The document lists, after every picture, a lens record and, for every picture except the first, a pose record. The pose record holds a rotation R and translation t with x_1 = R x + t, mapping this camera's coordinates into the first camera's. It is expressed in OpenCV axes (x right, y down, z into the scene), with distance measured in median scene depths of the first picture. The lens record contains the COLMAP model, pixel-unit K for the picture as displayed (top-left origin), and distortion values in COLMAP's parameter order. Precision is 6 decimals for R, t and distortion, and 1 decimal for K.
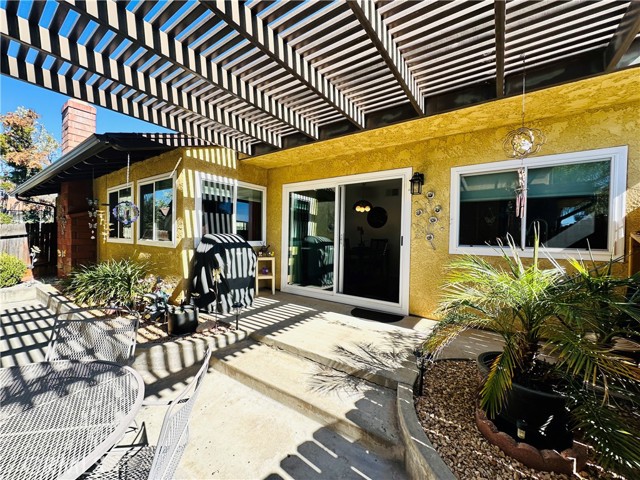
lens RADIAL K [[254.6, 0, 320.0], [0, 254.6, 240.0], [0, 0, 1]] dist [-0.003542, 0.000274]
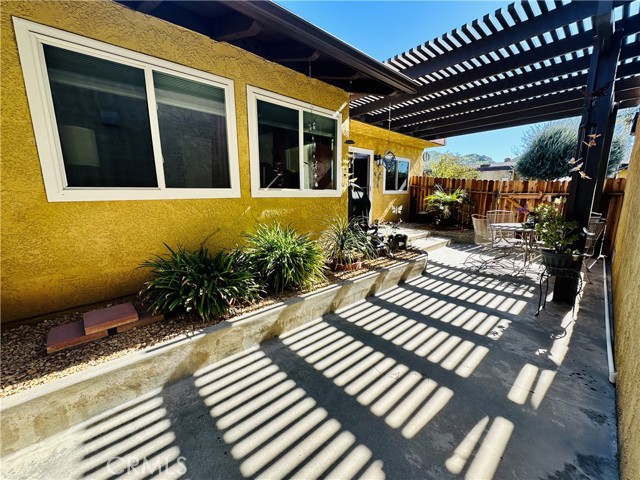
lens RADIAL K [[254.6, 0, 320.0], [0, 254.6, 240.0], [0, 0, 1]] dist [-0.003542, 0.000274]
pose [[0.243977, -0.194602, 0.950055, -1.800886], [0.021587, 0.980507, 0.195296, 0.000141], [-0.969541, -0.027139, 0.243422, 0.934611]]
